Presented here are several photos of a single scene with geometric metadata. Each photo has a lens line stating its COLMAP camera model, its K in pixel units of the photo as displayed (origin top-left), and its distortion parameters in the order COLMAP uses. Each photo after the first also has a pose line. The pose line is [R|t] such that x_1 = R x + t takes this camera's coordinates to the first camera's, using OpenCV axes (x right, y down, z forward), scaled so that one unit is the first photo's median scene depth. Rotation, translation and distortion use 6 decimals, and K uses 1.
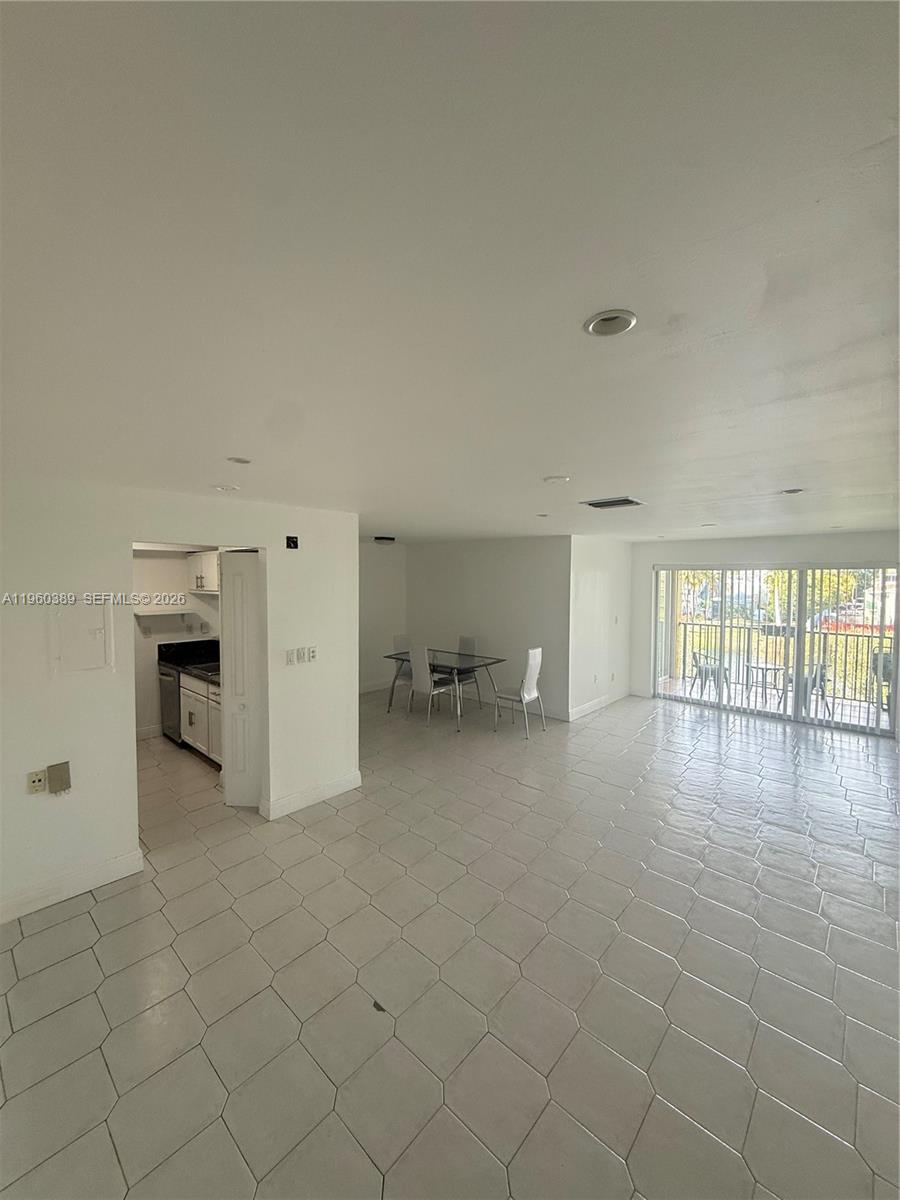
lens RADIAL K [[476.9, 0, 452.4], [0, 476.9, 593.3], [0, 0, 1]] dist [0.001567, -0.000007]
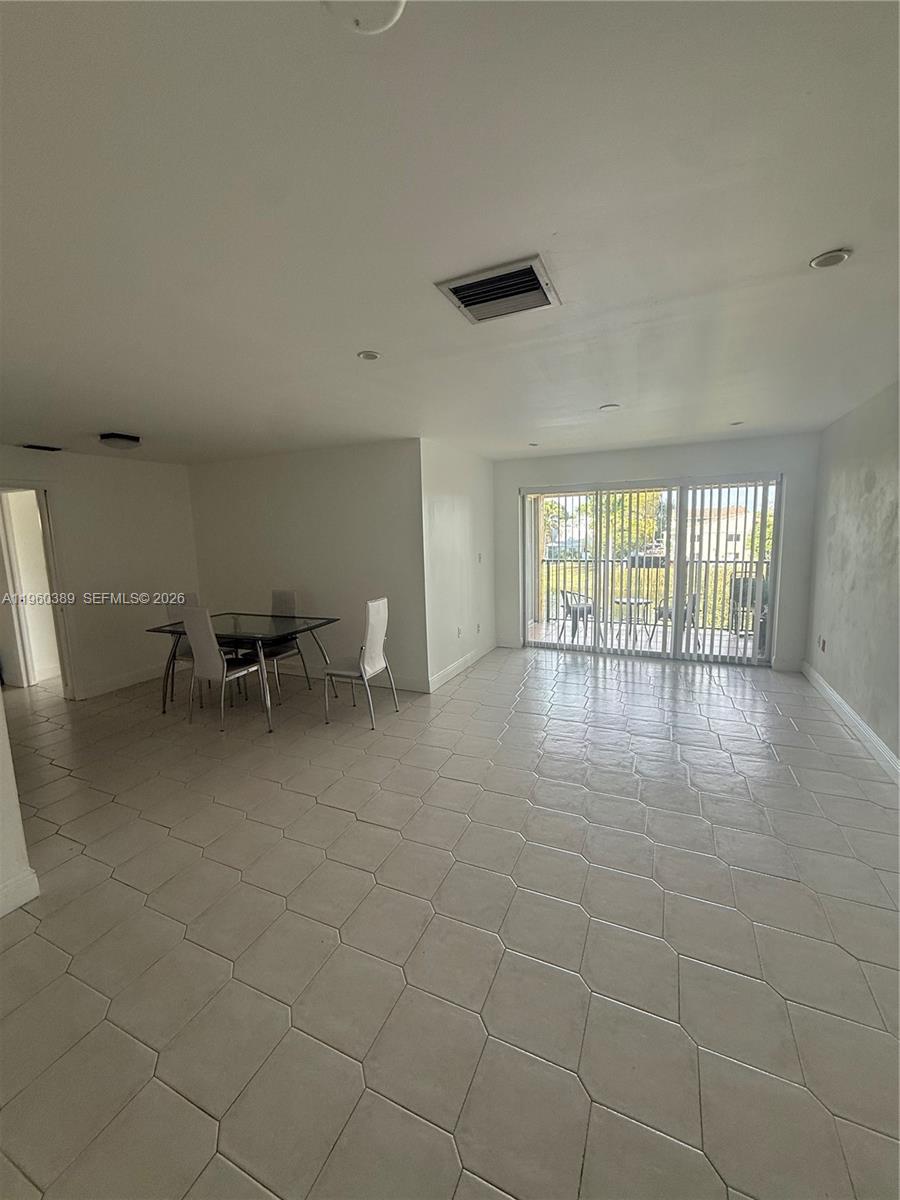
lens RADIAL K [[476.9, 0, 445.2], [0, 476.9, 592.4], [0, 0, 1]] dist [0.001567, -0.000007]
pose [[0.955911, -0.069909, 0.285213, 0.063586], [0.043520, 0.994250, 0.097841, 0.037829], [-0.290413, -0.081115, 0.953457, 0.281631]]
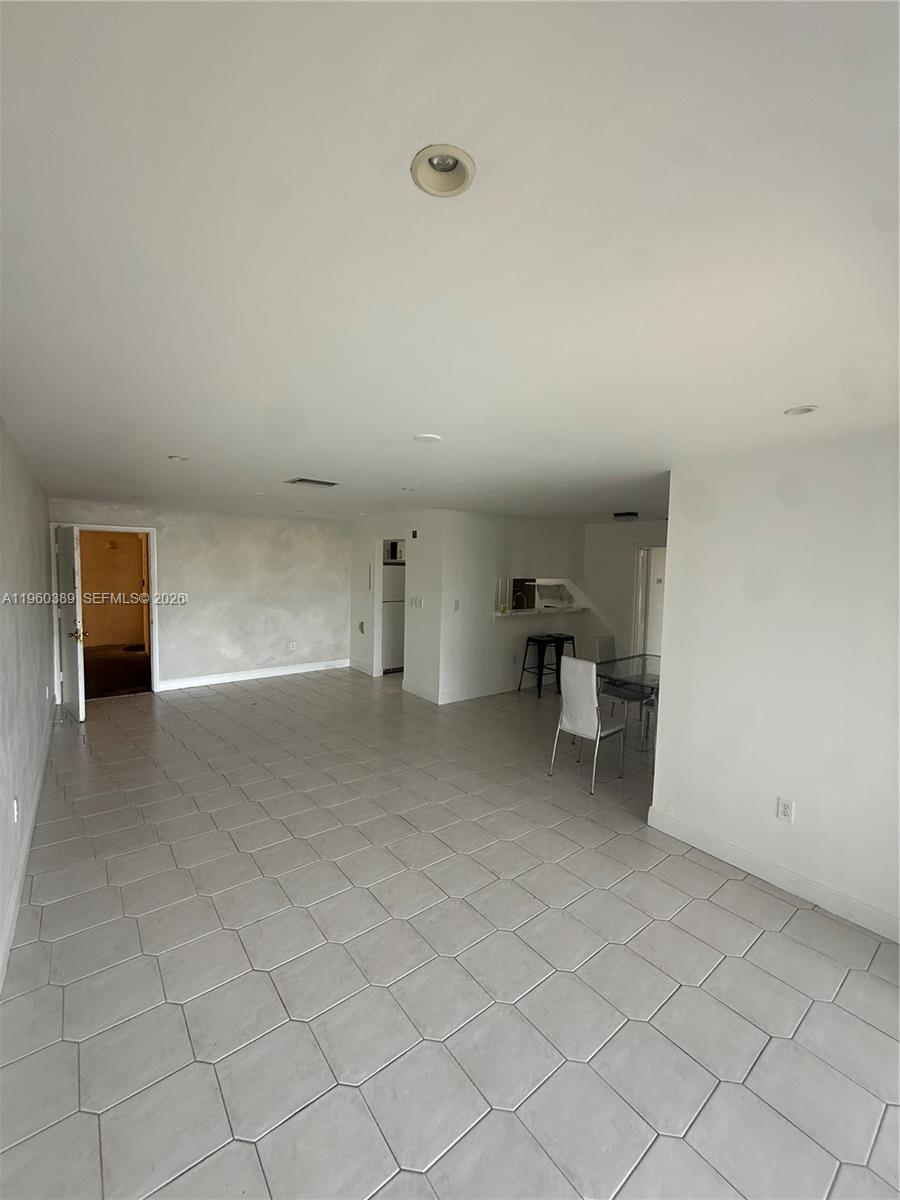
lens RADIAL K [[476.9, 0, 448.4], [0, 476.9, 598.1], [0, 0, 1]] dist [0.001567, -0.000007]
pose [[-0.176248, 0.064329, -0.982241, 0.767469], [-0.056468, 0.995558, 0.075334, -0.009074], [0.982725, 0.068743, -0.171833, 0.830776]]
